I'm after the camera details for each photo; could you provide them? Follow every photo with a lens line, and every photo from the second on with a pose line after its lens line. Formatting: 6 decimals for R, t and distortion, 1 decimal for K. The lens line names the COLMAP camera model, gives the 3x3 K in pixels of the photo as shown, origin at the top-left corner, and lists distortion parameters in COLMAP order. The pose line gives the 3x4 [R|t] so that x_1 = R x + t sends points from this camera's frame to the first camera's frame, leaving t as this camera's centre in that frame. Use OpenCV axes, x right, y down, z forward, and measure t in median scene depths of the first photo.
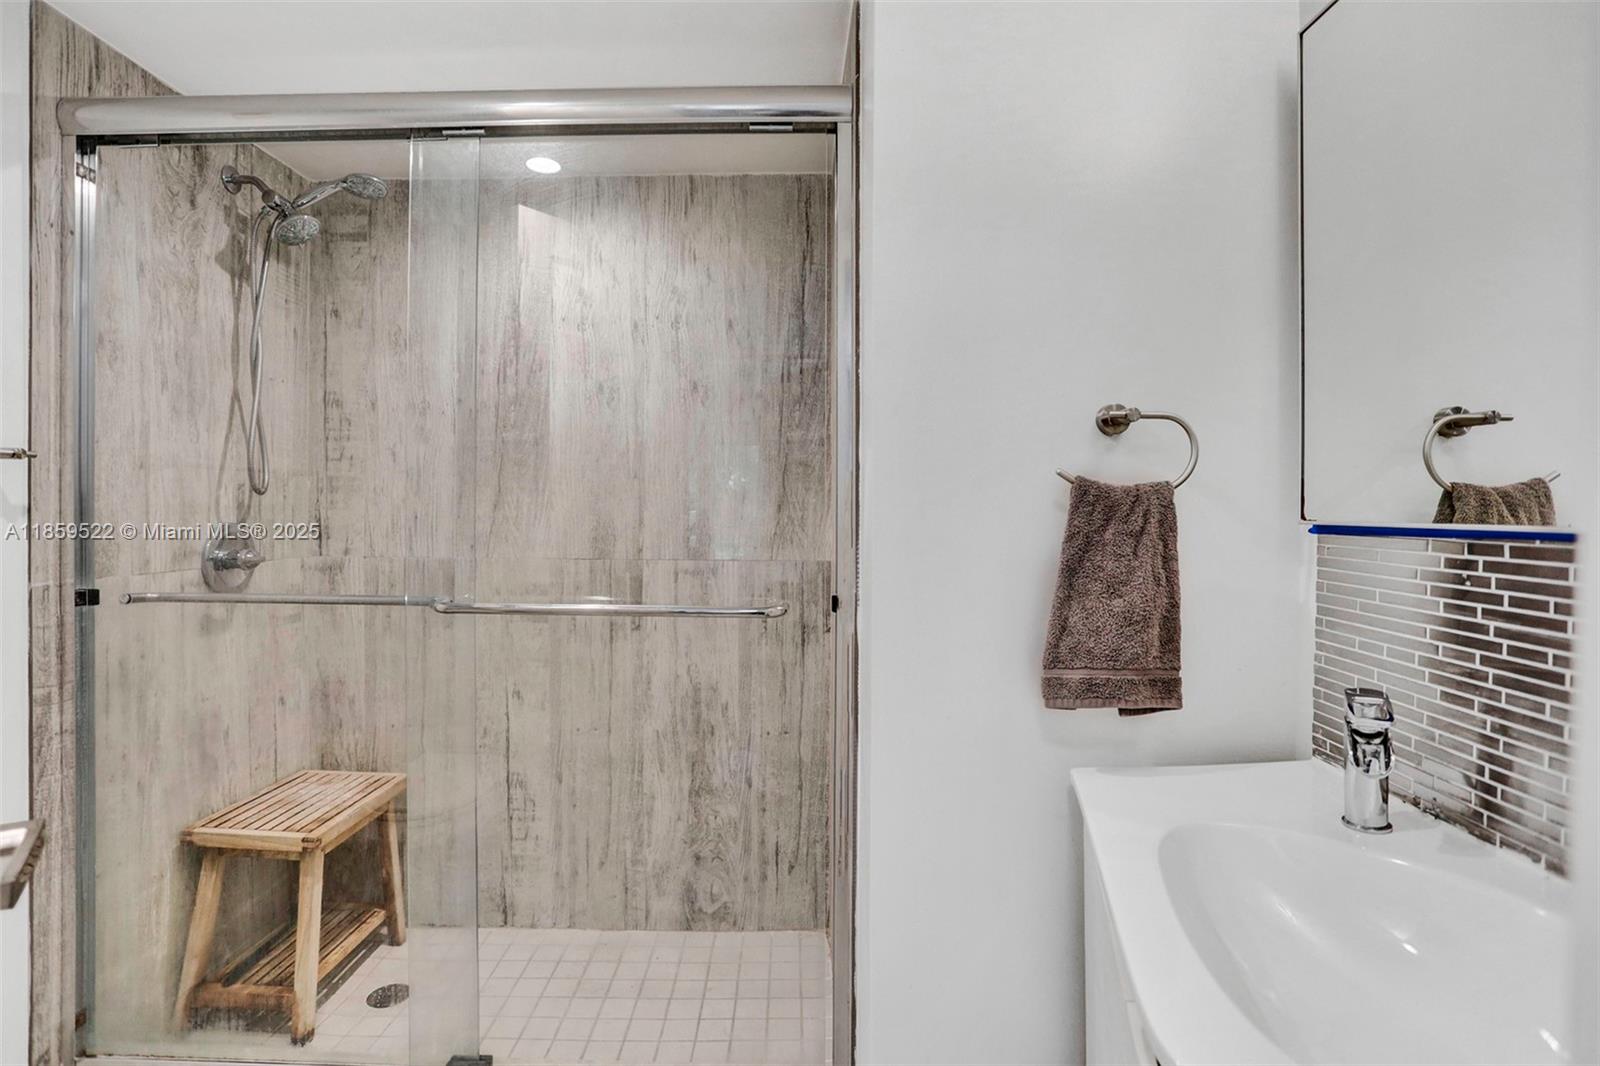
lens RADIAL K [[806.5, 0, 801.1], [0, 806.5, 506.1], [0, 0, 1]] dist [-0.080165, 0.025411]
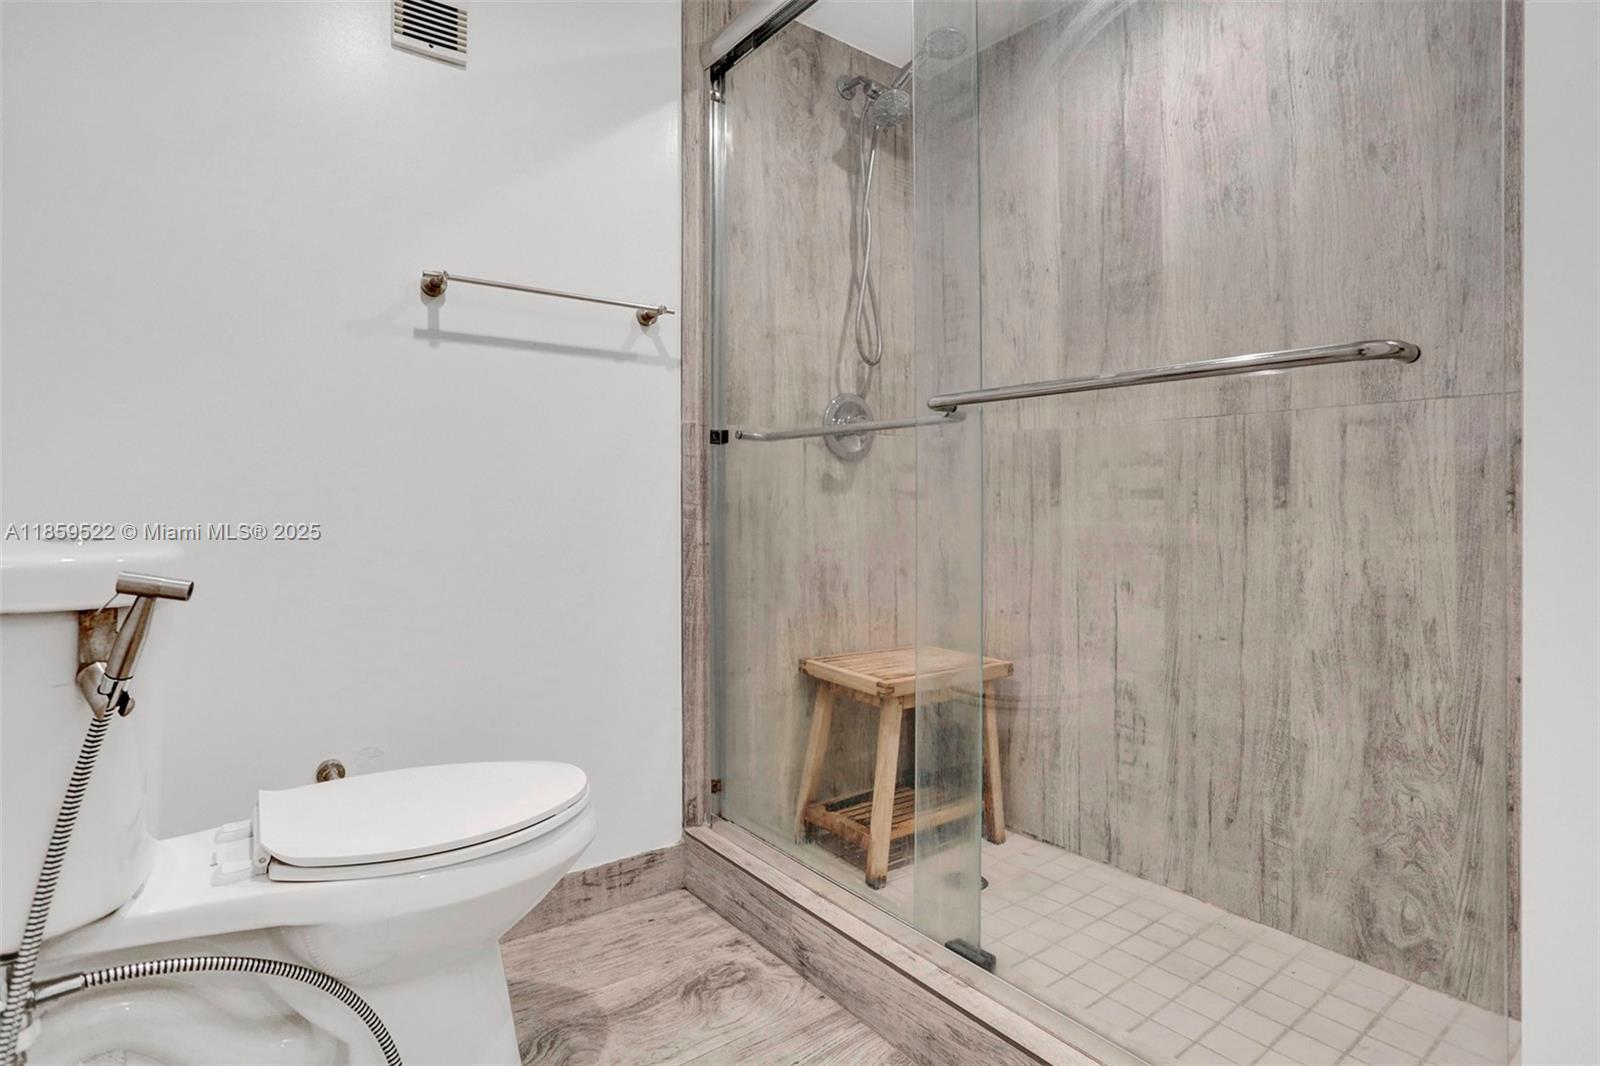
lens RADIAL K [[810.7, 0, 778.3], [0, 810.7, 503.6], [0, 0, 1]] dist [-0.062613, 0.029510]
pose [[0.589661, -0.007422, -0.807617, 0.107806], [0.000671, 0.999962, -0.008700, 0.157042], [0.807650, 0.004588, 0.589644, 0.207140]]
